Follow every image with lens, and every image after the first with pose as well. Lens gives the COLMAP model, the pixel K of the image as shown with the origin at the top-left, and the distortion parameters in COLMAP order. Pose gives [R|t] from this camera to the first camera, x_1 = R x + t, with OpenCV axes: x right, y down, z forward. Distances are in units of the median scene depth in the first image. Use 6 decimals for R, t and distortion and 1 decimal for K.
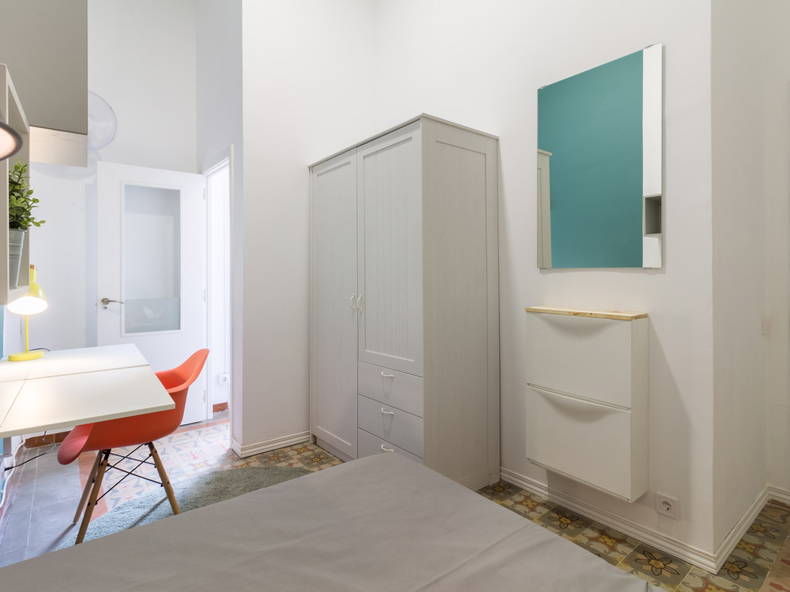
lens RADIAL K [[374.2, 0, 394.7], [0, 374.2, 268.0], [0, 0, 1]] dist [0.000138, -0.000005]
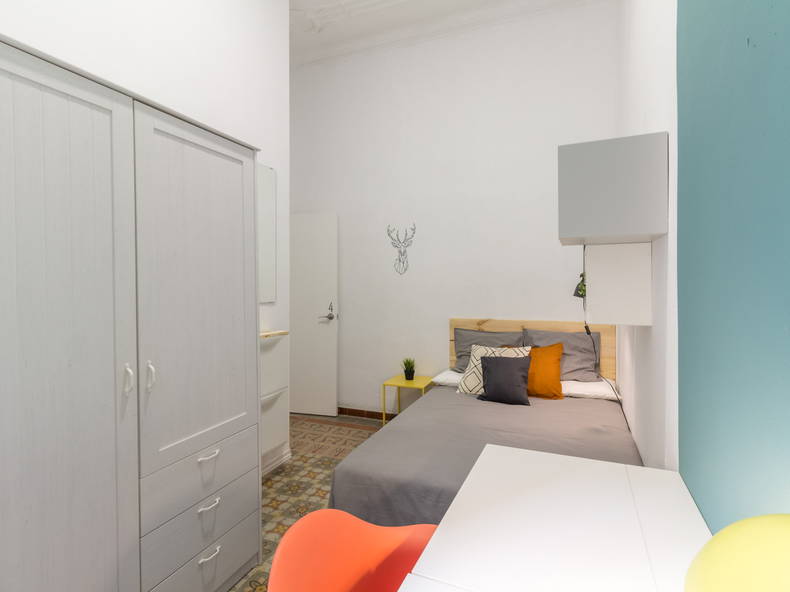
lens RADIAL K [[401.9, 0, 397.6], [0, 401.9, 291.3], [0, 0, 1]] dist [0.002661, 0.000325]
pose [[-0.450031, -0.000991, 0.893013, -0.845510], [0.006505, 0.999969, 0.004388, -0.038758], [-0.892989, 0.007784, -0.450010, 0.960420]]
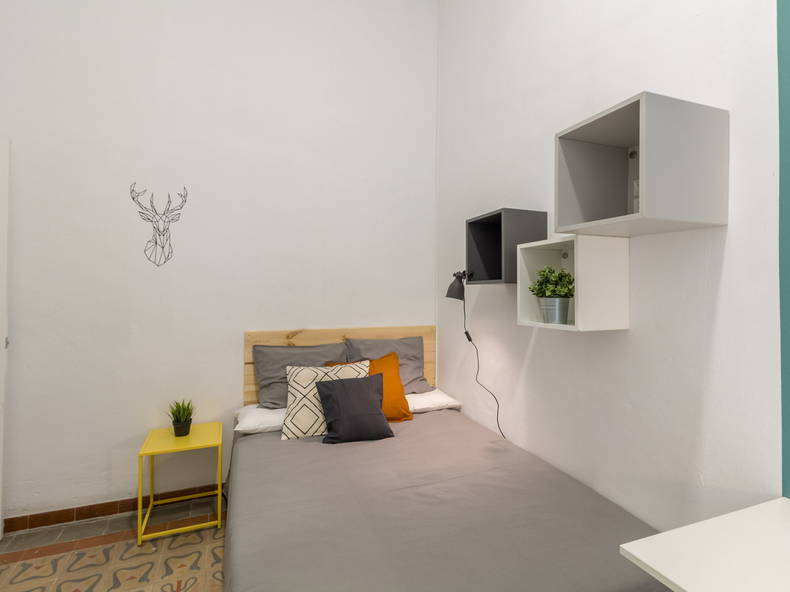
lens RADIAL K [[401.9, 0, 397.6], [0, 401.9, 291.3], [0, 0, 1]] dist [0.002661, 0.000325]
pose [[-0.945998, 0.003351, 0.324157, -0.234989], [0.003866, 0.999992, 0.000944, -0.034708], [-0.324151, 0.002146, -0.946003, 0.972540]]
